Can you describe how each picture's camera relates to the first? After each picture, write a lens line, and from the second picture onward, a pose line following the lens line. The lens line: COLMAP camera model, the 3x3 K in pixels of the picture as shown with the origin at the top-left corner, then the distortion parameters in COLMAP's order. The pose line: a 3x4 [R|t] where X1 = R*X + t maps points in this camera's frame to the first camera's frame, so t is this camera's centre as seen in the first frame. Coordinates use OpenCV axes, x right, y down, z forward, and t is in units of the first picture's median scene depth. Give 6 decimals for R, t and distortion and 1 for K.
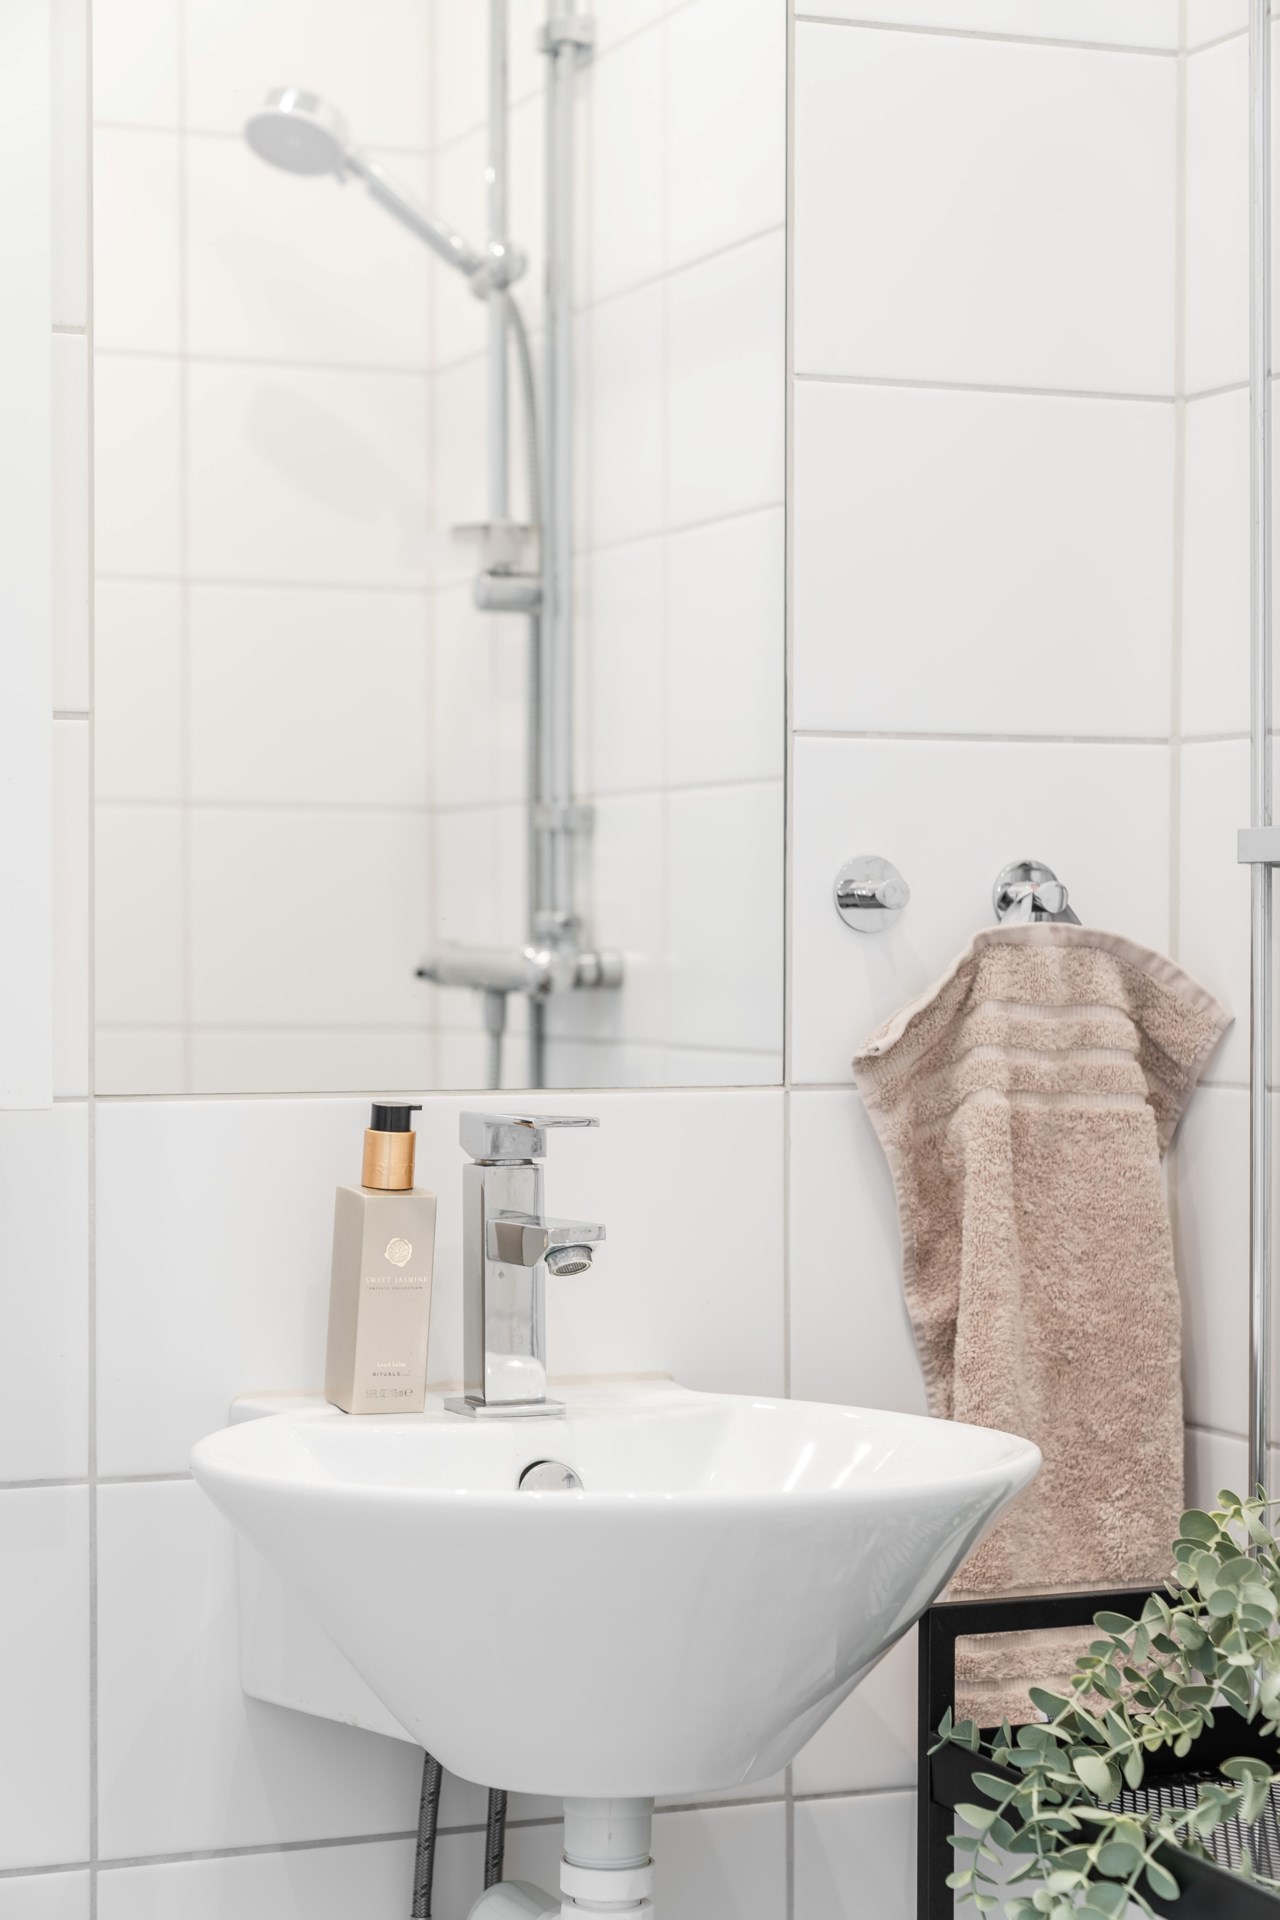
lens RADIAL K [[3879.7, 0, 639.0], [0, 3879.7, 960.4], [0, 0, 1]] dist [0.065724, 0.000000]
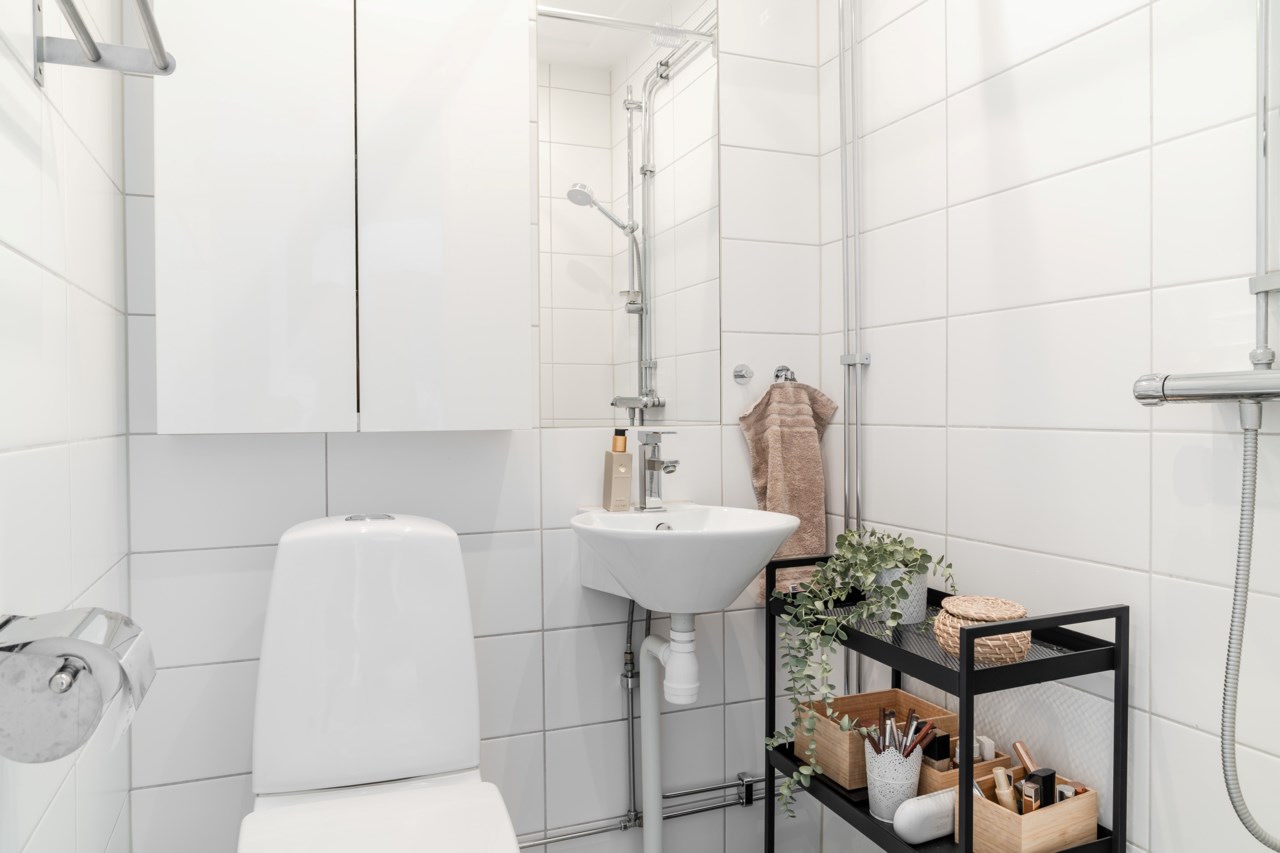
lens RADIAL K [[877.8, 0, 642.2], [0, 877.8, 424.0], [0, 0, 1]] dist [-0.030553, 0.001785]
pose [[0.999972, -0.006874, 0.003108, -0.042128], [0.006847, 0.999940, 0.008543, 0.023930], [-0.003167, -0.008521, 0.999959, 0.143899]]
